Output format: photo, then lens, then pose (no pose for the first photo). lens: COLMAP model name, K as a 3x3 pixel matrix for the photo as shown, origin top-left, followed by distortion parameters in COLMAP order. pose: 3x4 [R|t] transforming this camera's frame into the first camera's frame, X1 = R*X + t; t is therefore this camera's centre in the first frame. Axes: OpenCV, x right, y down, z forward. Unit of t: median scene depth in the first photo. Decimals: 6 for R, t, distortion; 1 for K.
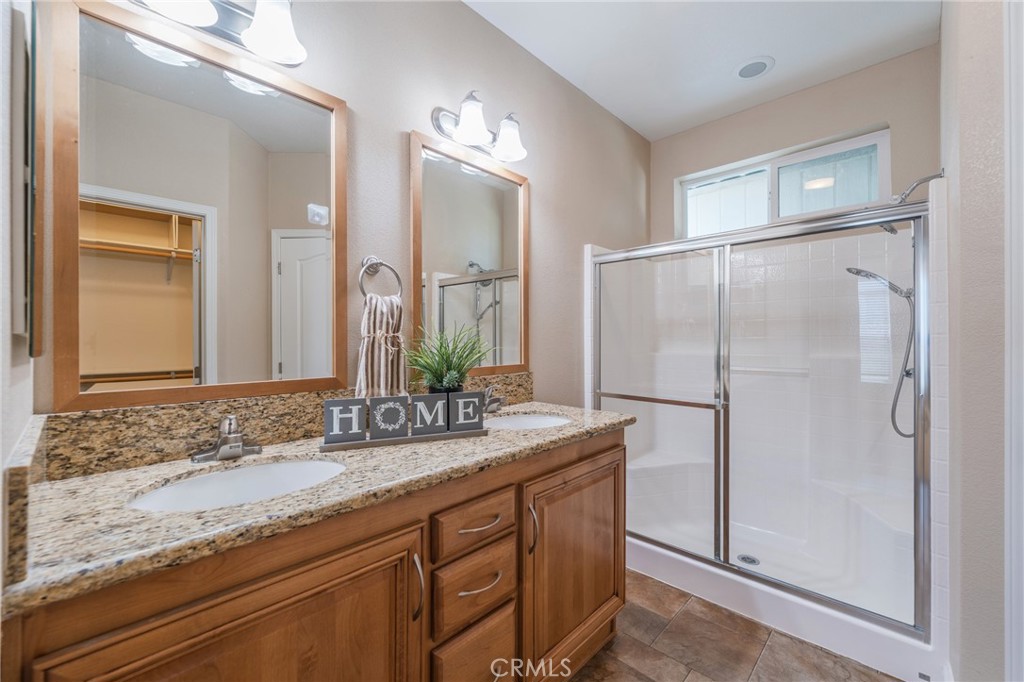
lens RADIAL K [[417.2, 0, 518.0], [0, 417.2, 339.4], [0, 0, 1]] dist [-0.004857, 0.001093]
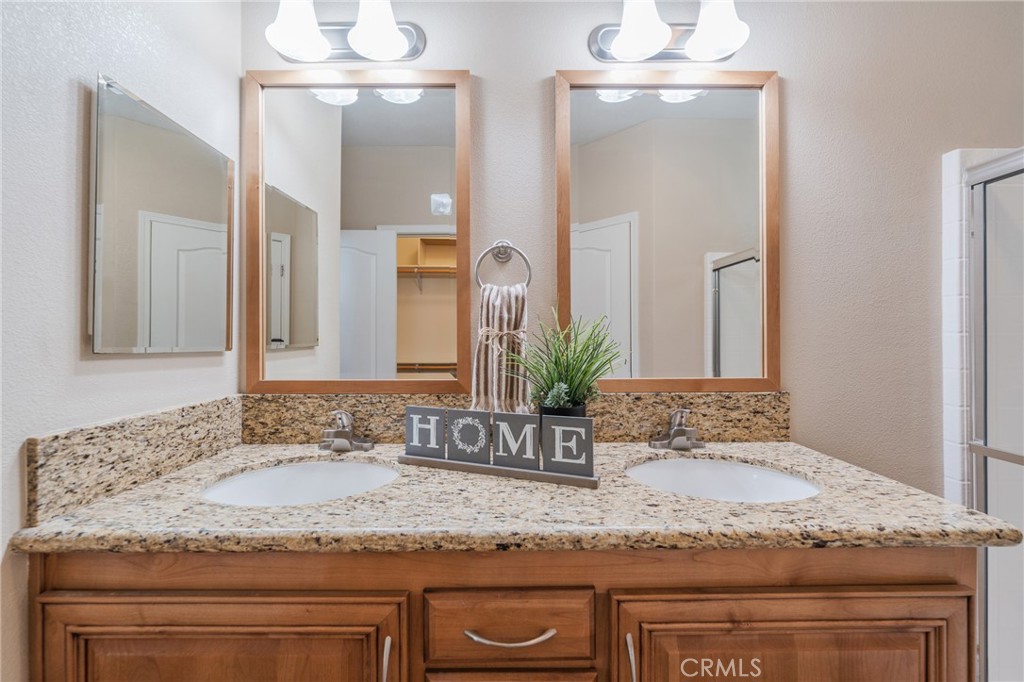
lens RADIAL K [[417.2, 0, 505.4], [0, 417.2, 338.4], [0, 0, 1]] dist [-0.004857, 0.001093]
pose [[0.687238, 0.000132, -0.726432, 0.348905], [0.001926, 0.999996, 0.002004, -0.002101], [0.726430, -0.002776, 0.687235, 0.548010]]
